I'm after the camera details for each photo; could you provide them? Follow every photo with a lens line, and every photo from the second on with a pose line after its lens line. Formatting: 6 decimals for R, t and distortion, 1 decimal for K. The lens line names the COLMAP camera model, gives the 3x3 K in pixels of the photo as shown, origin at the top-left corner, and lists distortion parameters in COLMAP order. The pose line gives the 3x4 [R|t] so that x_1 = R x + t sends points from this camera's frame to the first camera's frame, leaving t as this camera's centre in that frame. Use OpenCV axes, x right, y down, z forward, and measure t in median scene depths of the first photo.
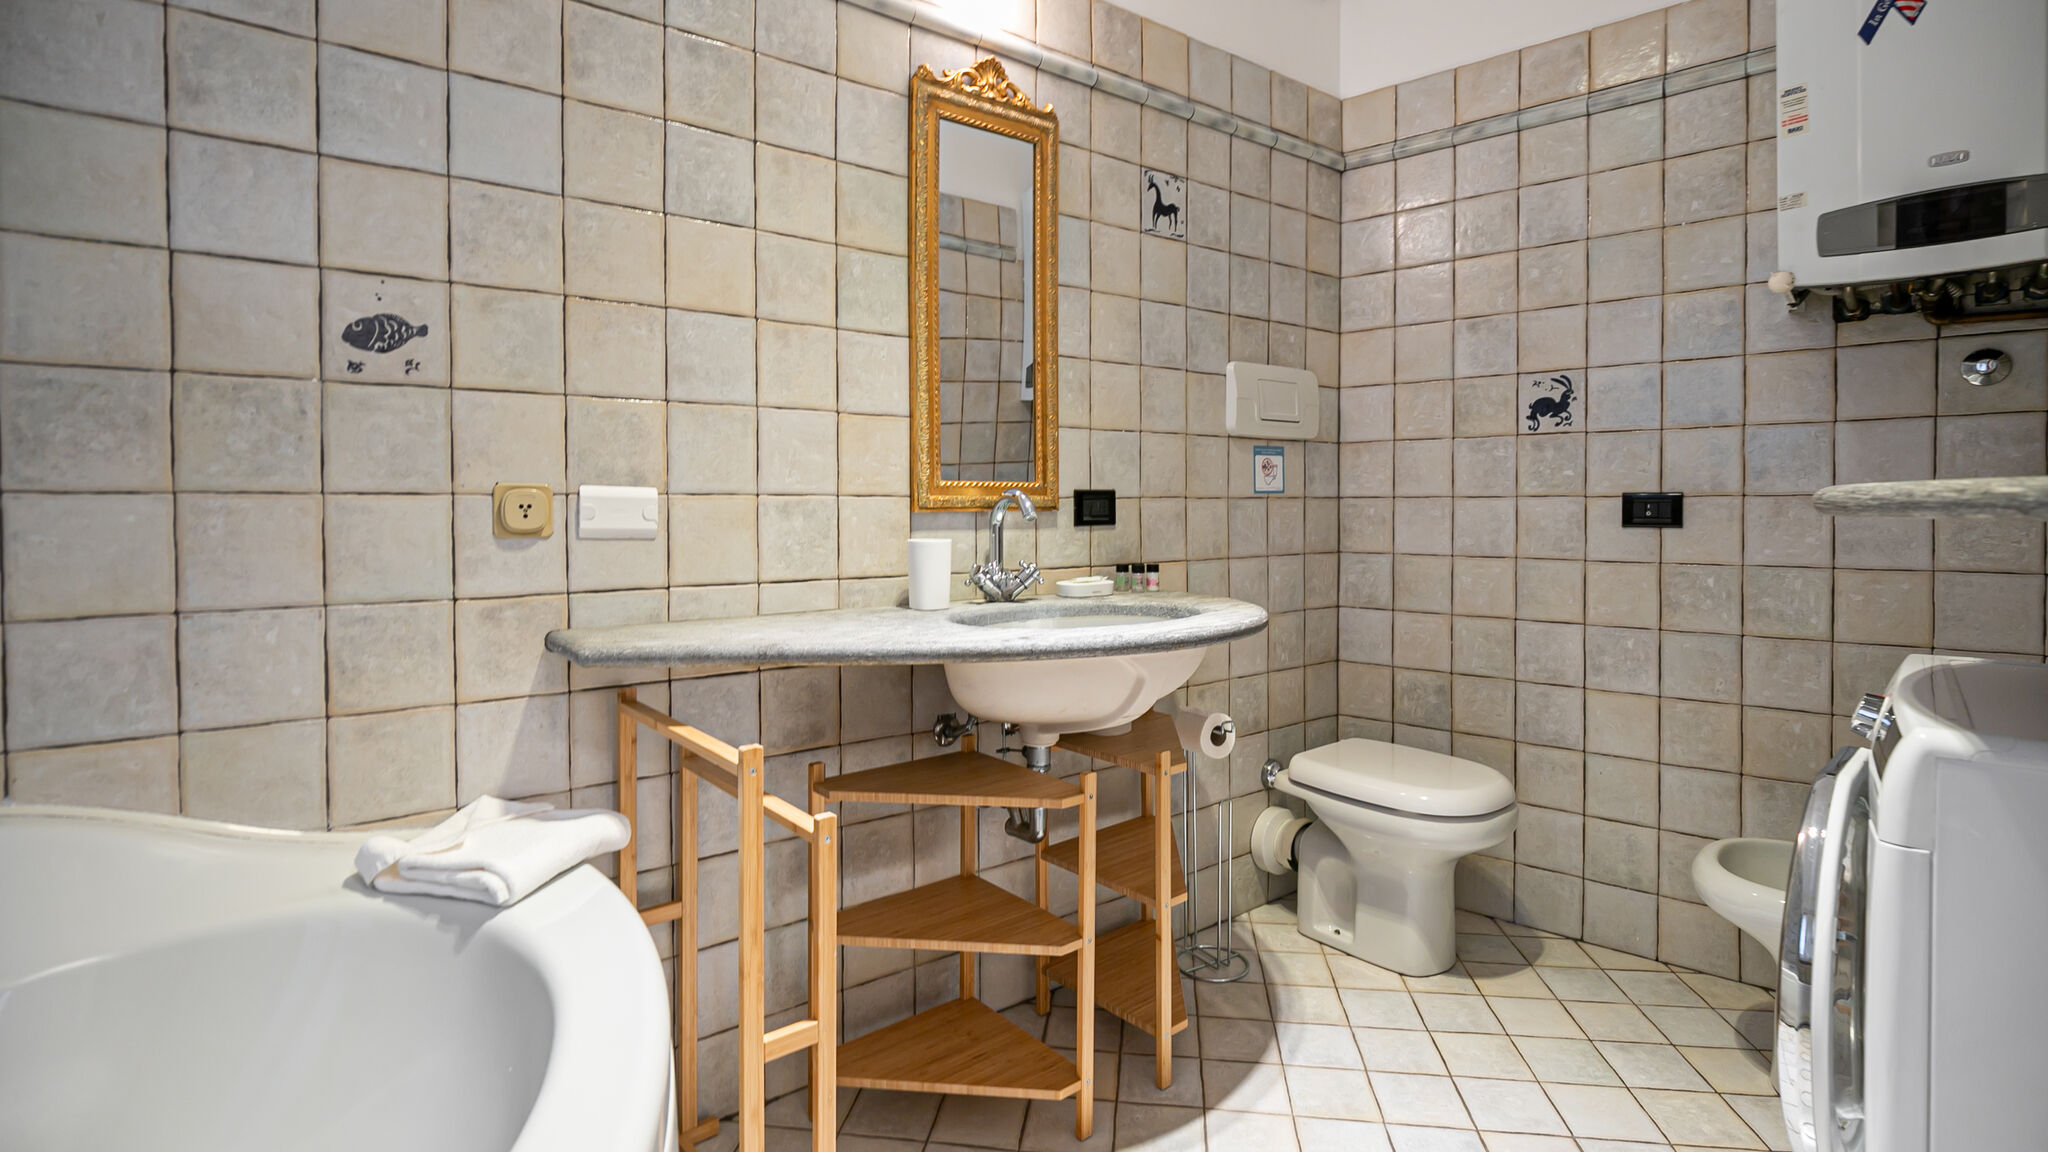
lens RADIAL K [[971.6, 0, 1036.6], [0, 971.6, 515.9], [0, 0, 1]] dist [-0.007738, 0.000904]
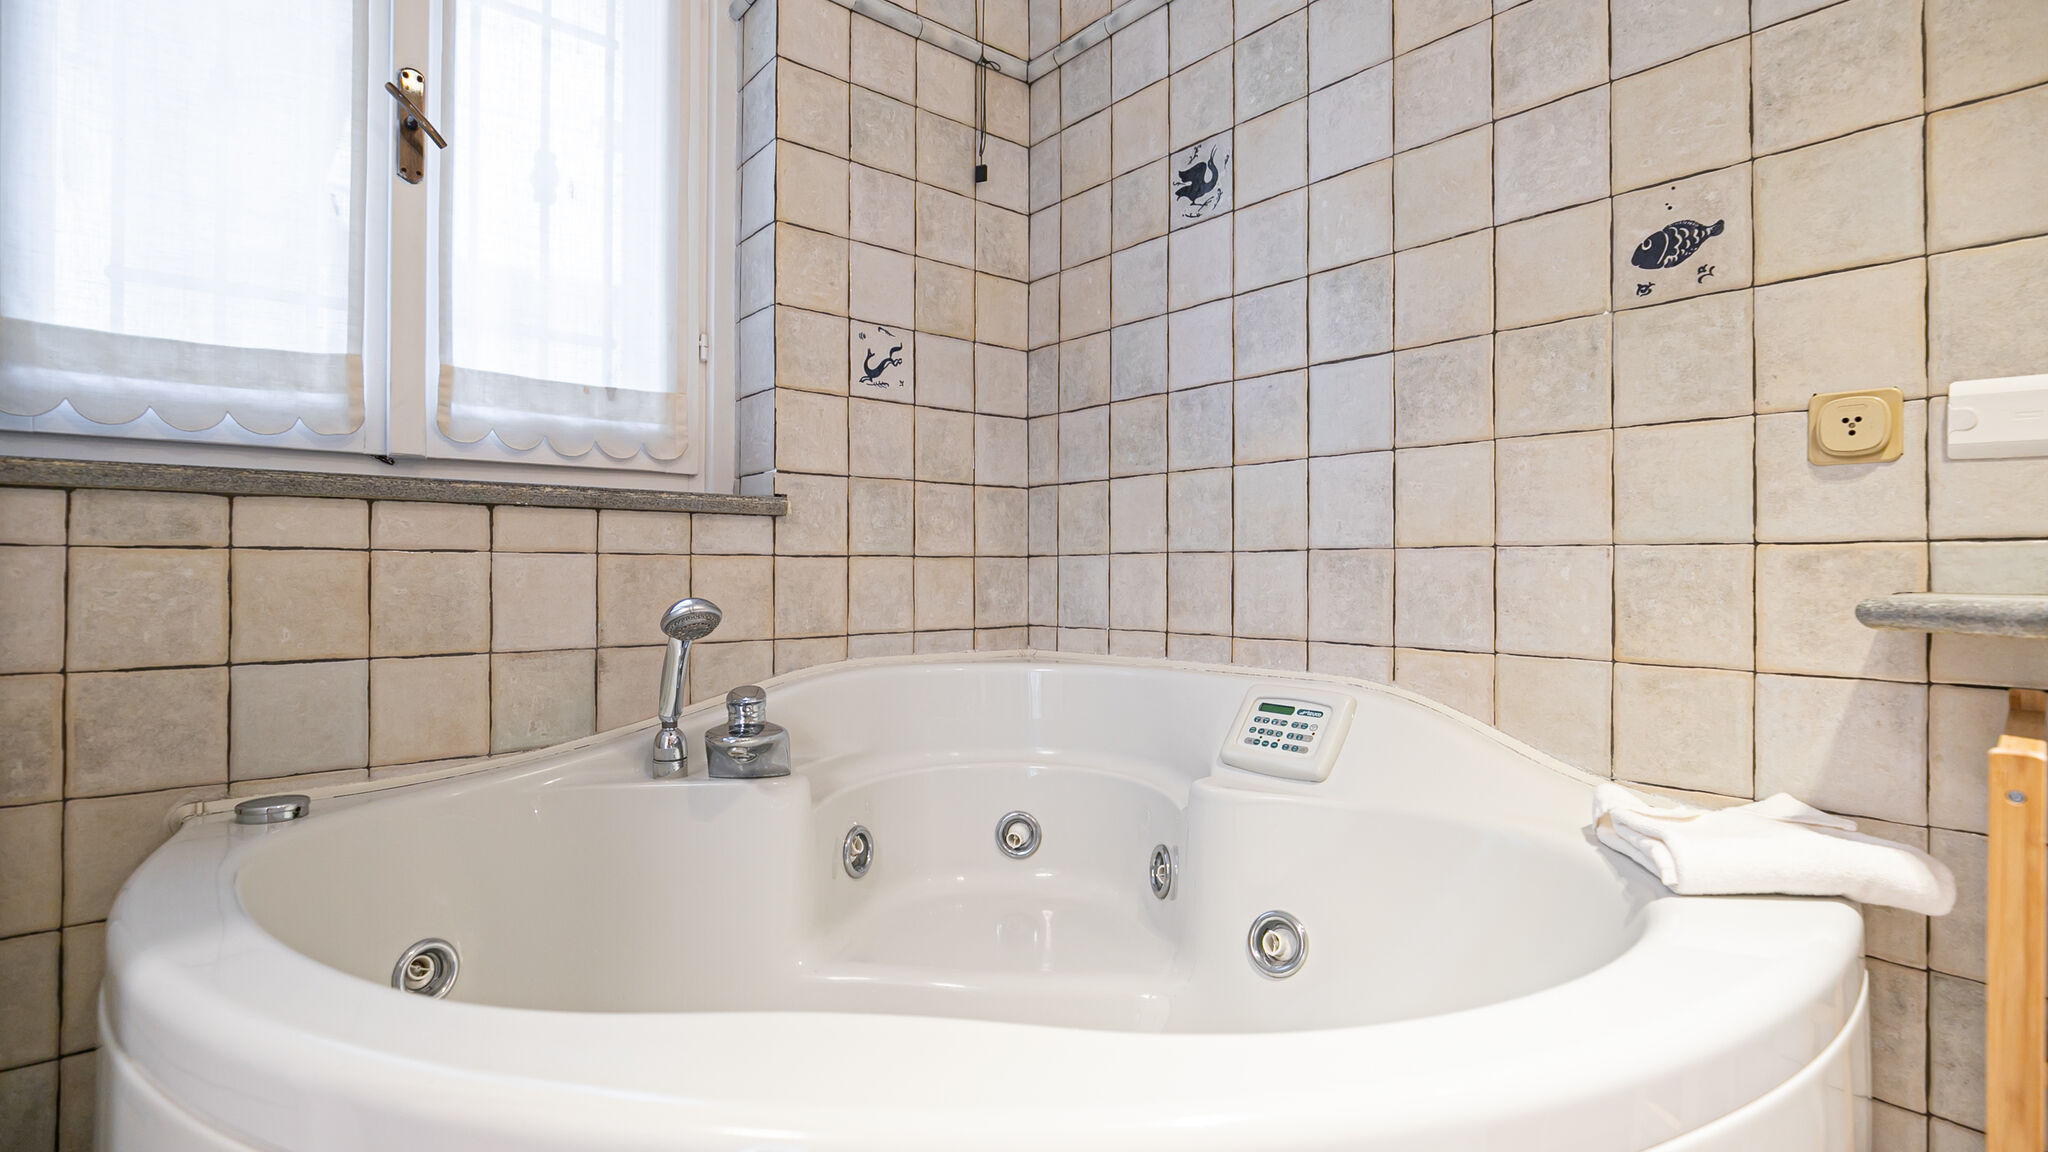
lens RADIAL K [[971.6, 0, 1027.1], [0, 971.6, 564.7], [0, 0, 1]] dist [-0.007738, 0.000904]
pose [[0.043038, -0.009049, -0.999032, 0.192639], [-0.022275, 0.999702, -0.010015, 0.129302], [0.998825, 0.022684, 0.042824, 0.360817]]
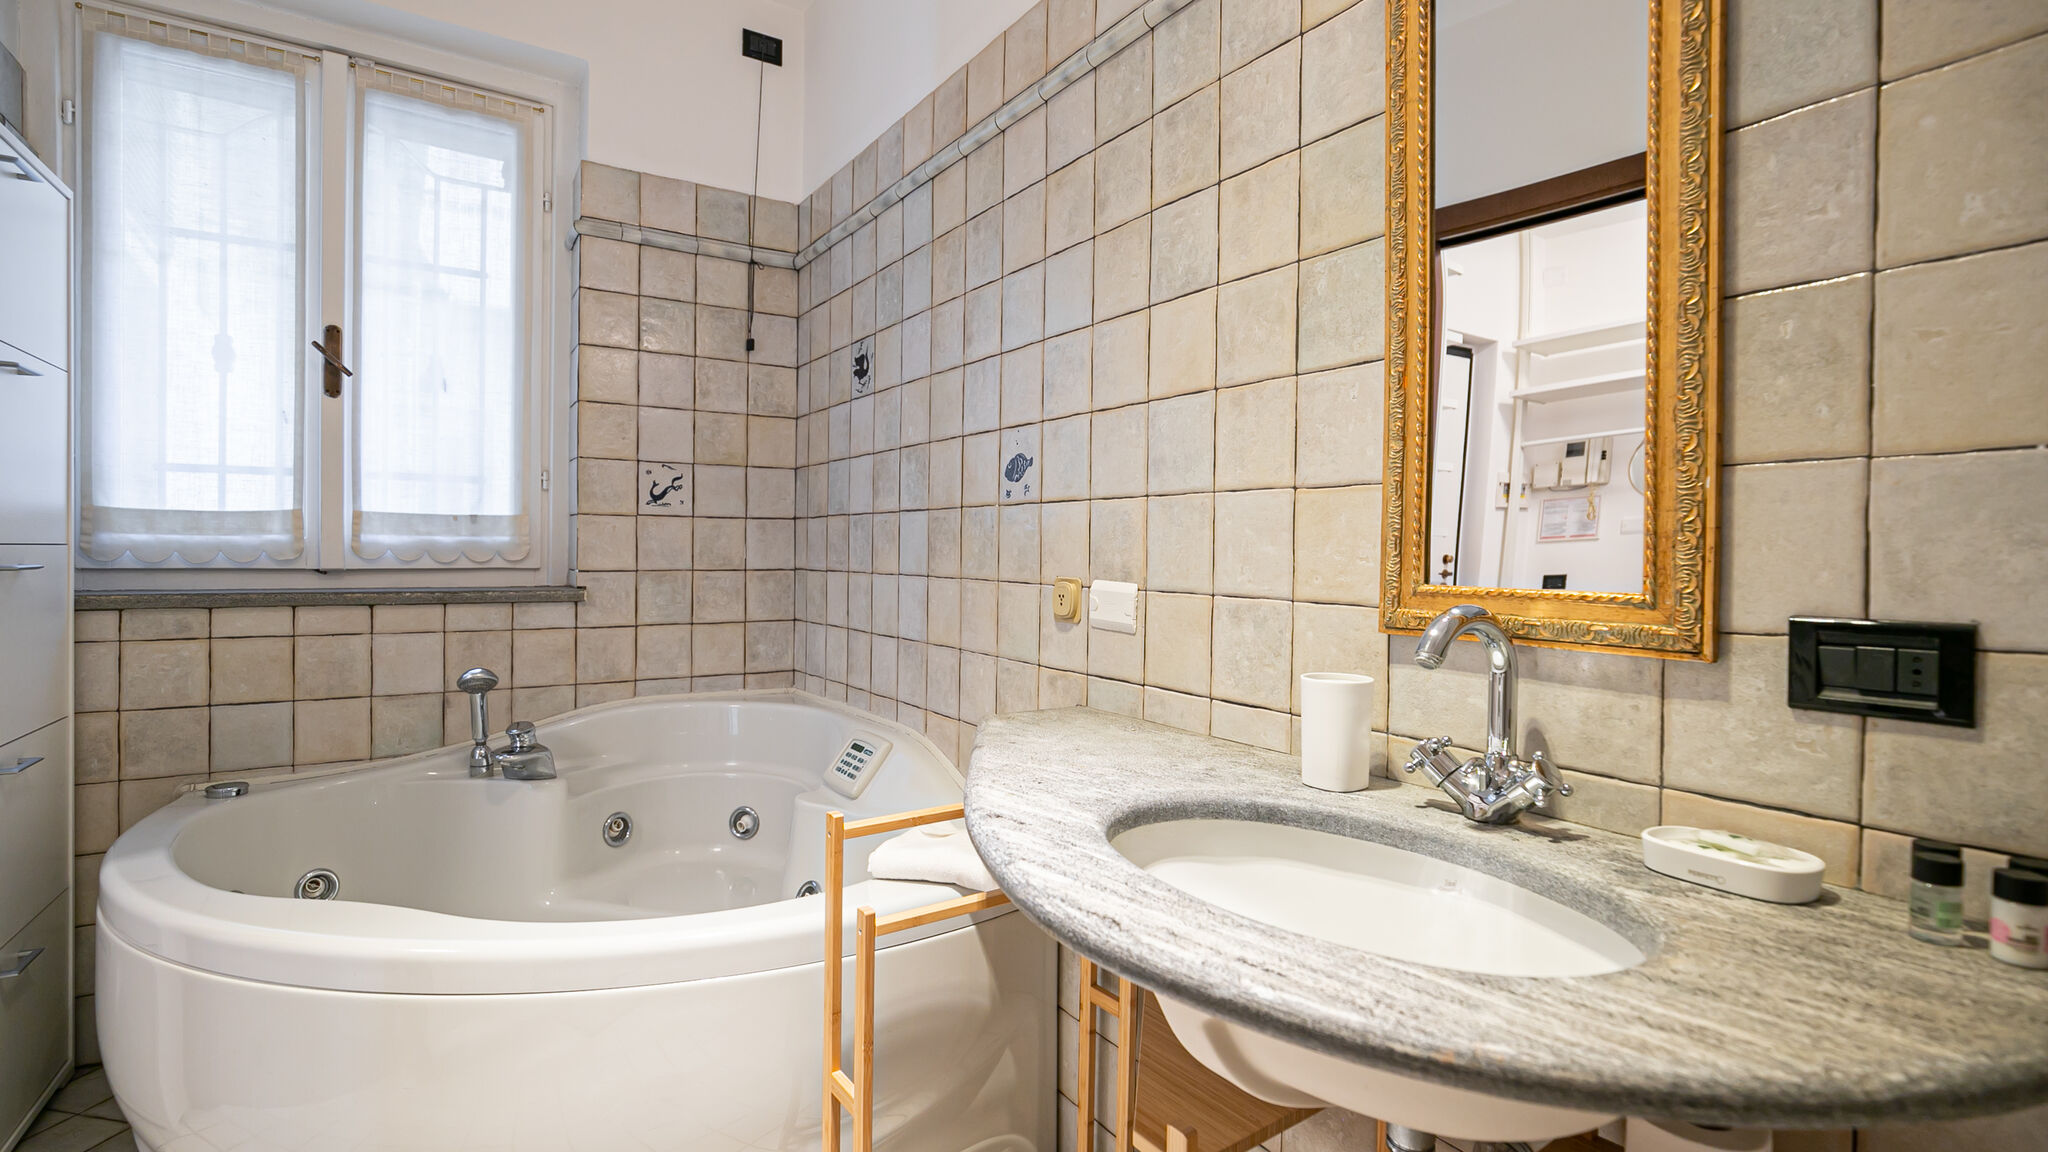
lens RADIAL K [[971.6, 0, 1023.6], [0, 971.6, 568.5], [0, 0, 1]] dist [-0.007738, 0.000904]
pose [[-0.088108, 0.014233, -0.996009, 0.711066], [-0.033171, 0.999301, 0.017215, -0.066484], [0.995558, 0.034555, -0.087575, 1.116381]]
